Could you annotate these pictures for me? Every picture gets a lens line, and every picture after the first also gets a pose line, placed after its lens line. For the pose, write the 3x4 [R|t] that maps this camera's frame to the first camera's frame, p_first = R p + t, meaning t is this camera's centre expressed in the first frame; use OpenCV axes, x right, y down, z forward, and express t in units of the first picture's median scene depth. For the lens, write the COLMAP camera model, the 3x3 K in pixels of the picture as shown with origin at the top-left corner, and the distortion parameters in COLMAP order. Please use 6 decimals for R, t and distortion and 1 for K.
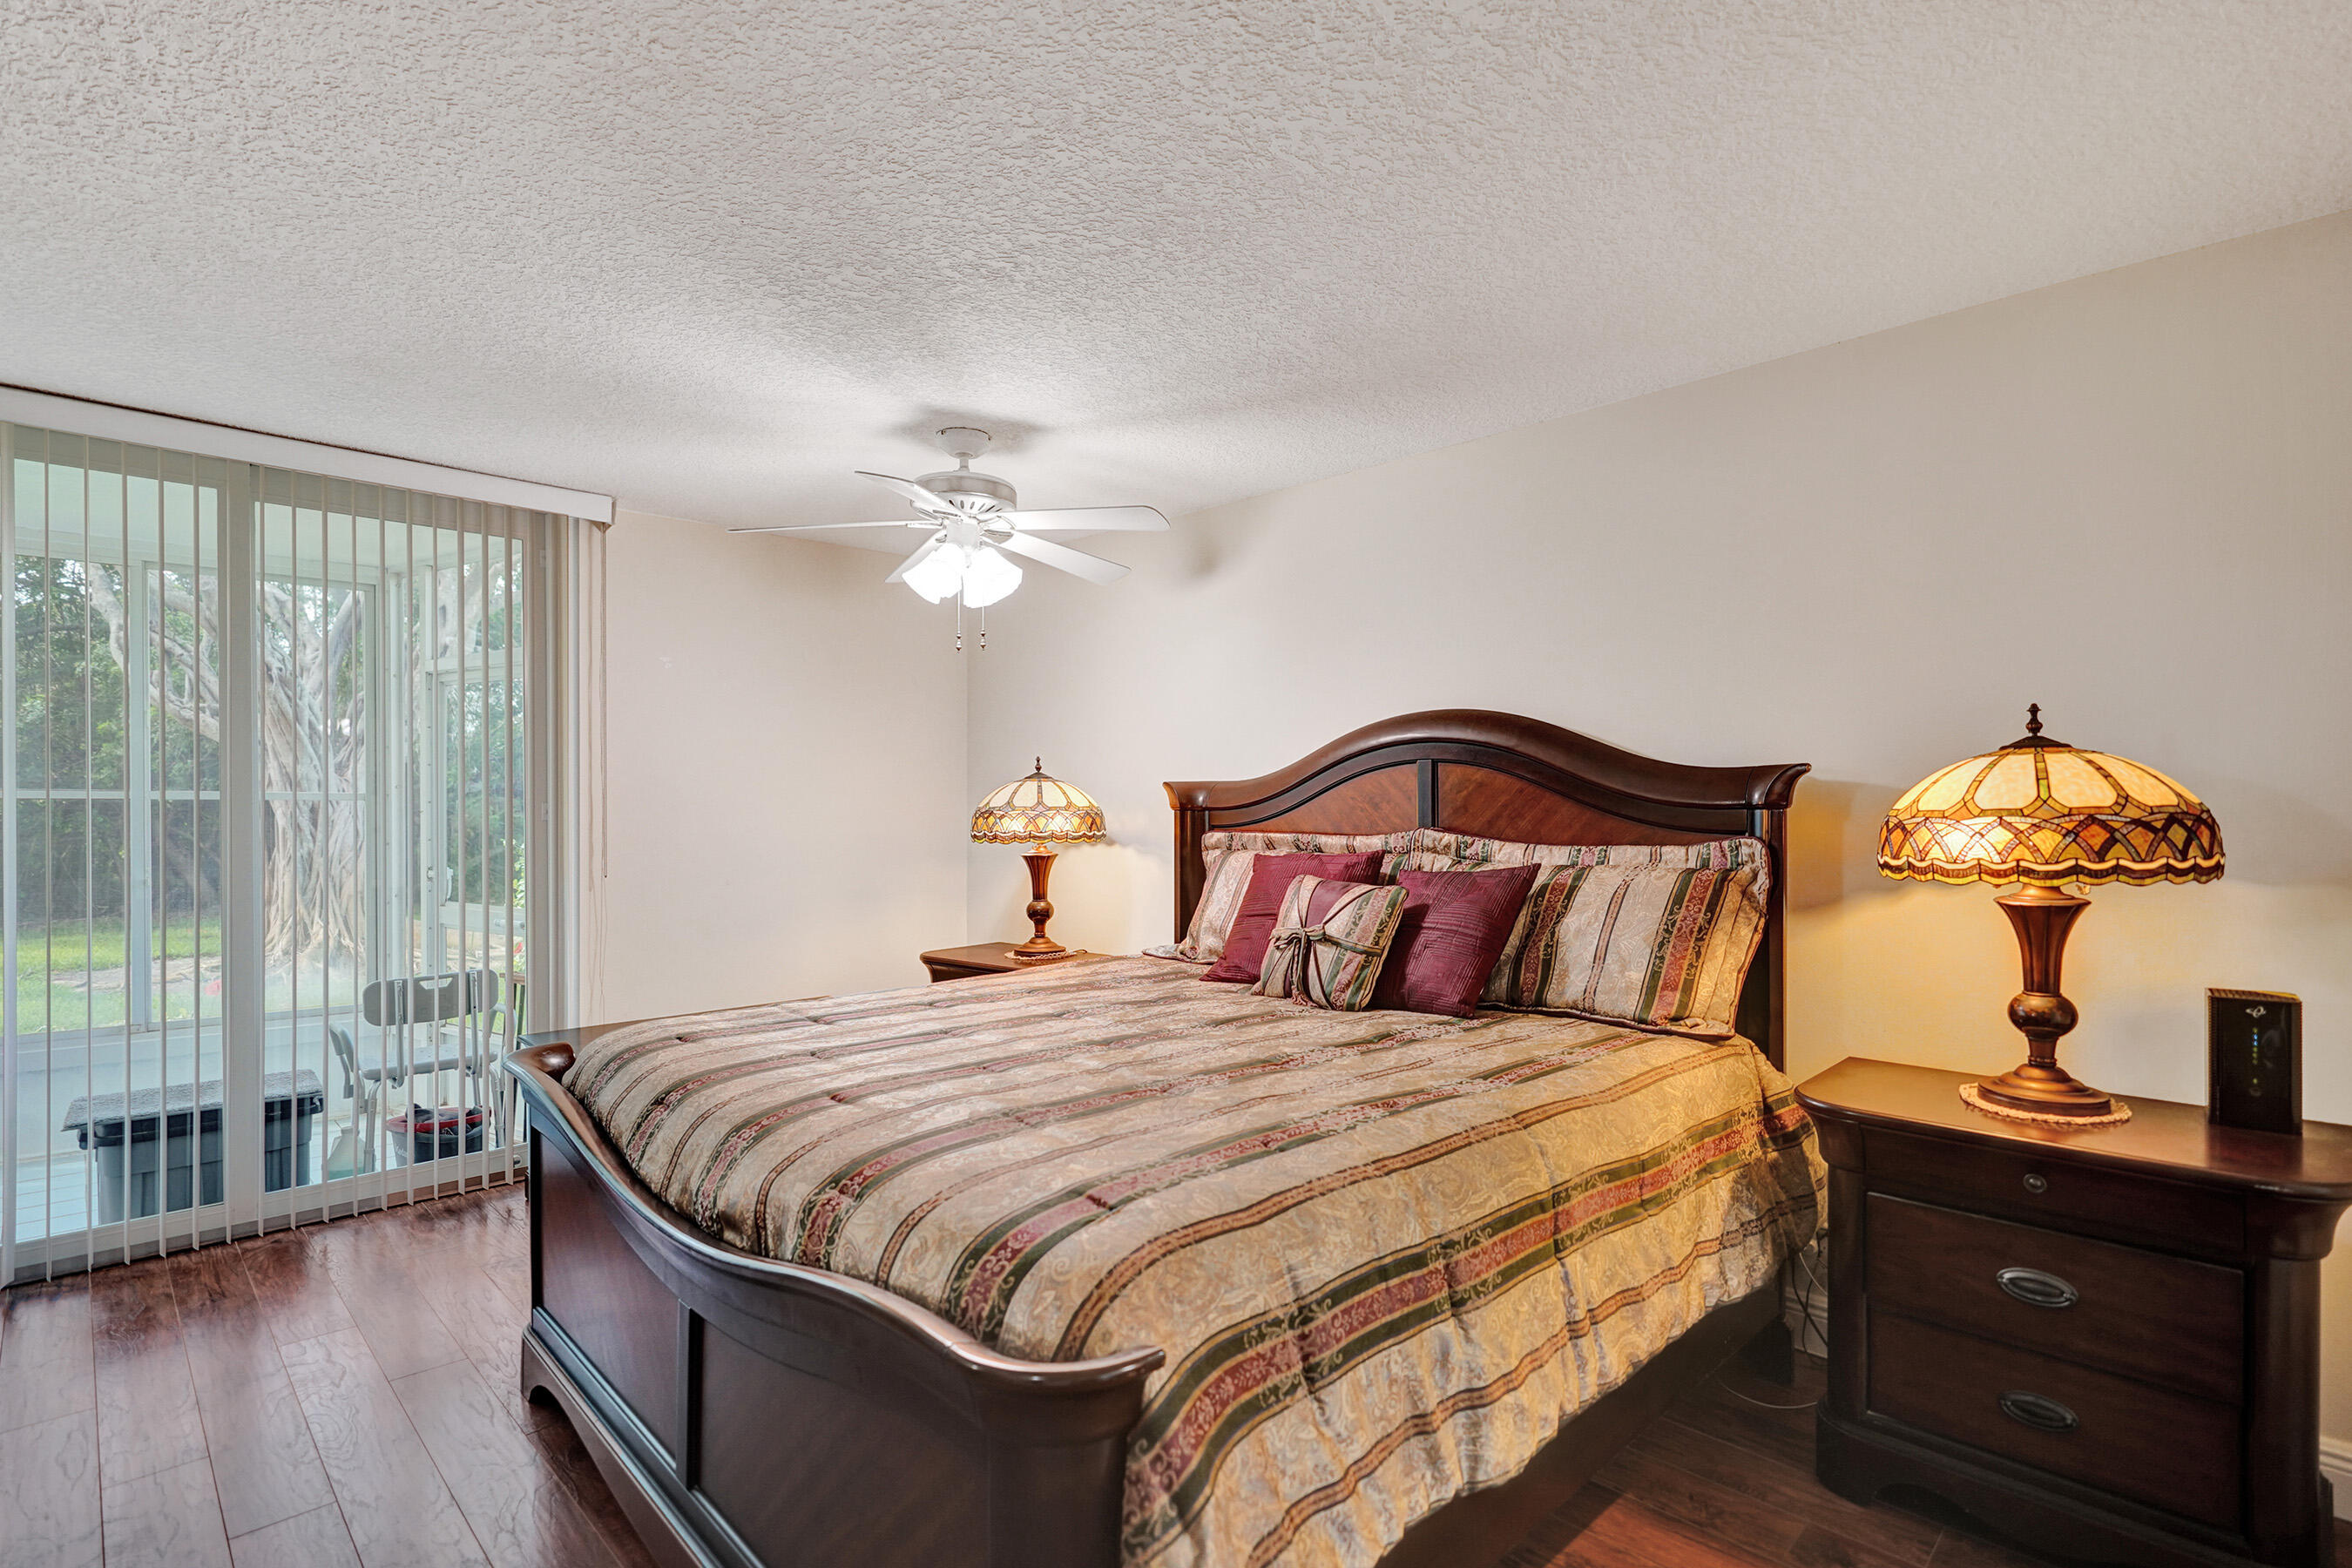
lens RADIAL K [[1115.1, 0, 1165.8], [0, 1115.1, 800.2], [0, 0, 1]] dist [-0.006397, 0.001774]
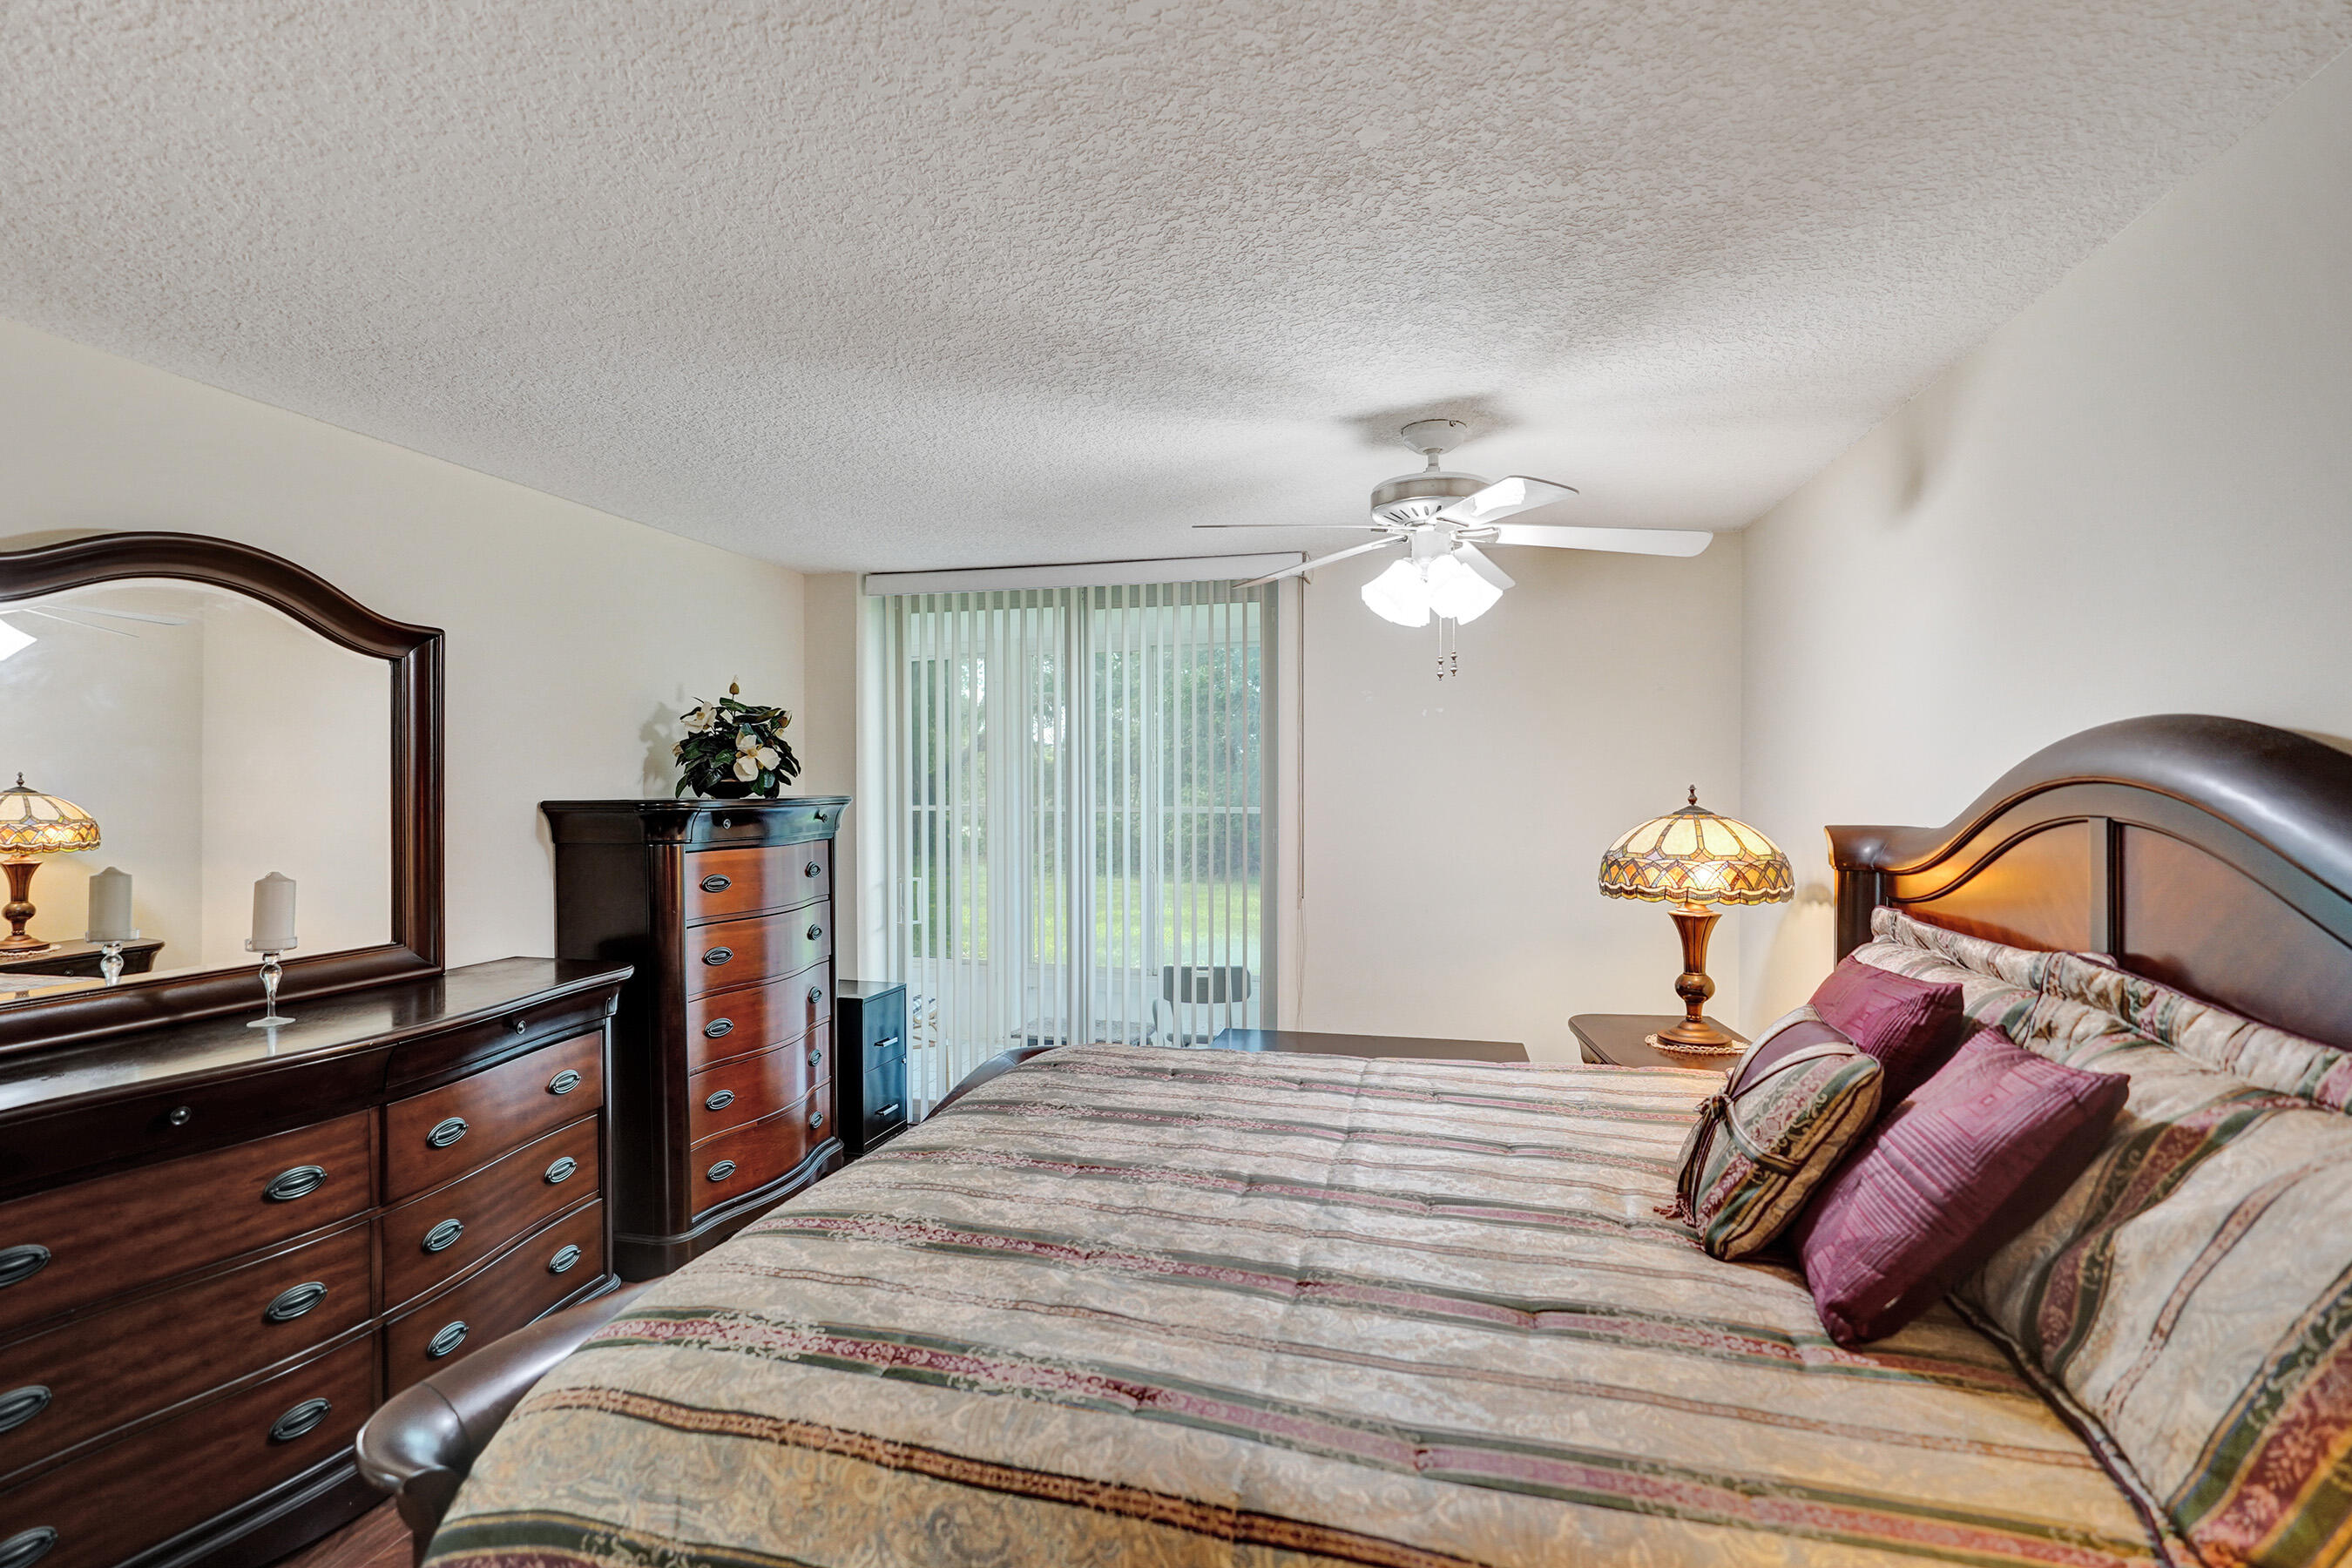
lens RADIAL K [[1115.1, 0, 1169.5], [0, 1115.1, 787.1], [0, 0, 1]] dist [-0.006397, 0.001774]
pose [[0.524967, -0.000898, -0.851122, 0.516603], [0.006877, 0.999971, 0.003187, -0.063857], [0.851095, -0.007526, 0.524958, 0.435999]]
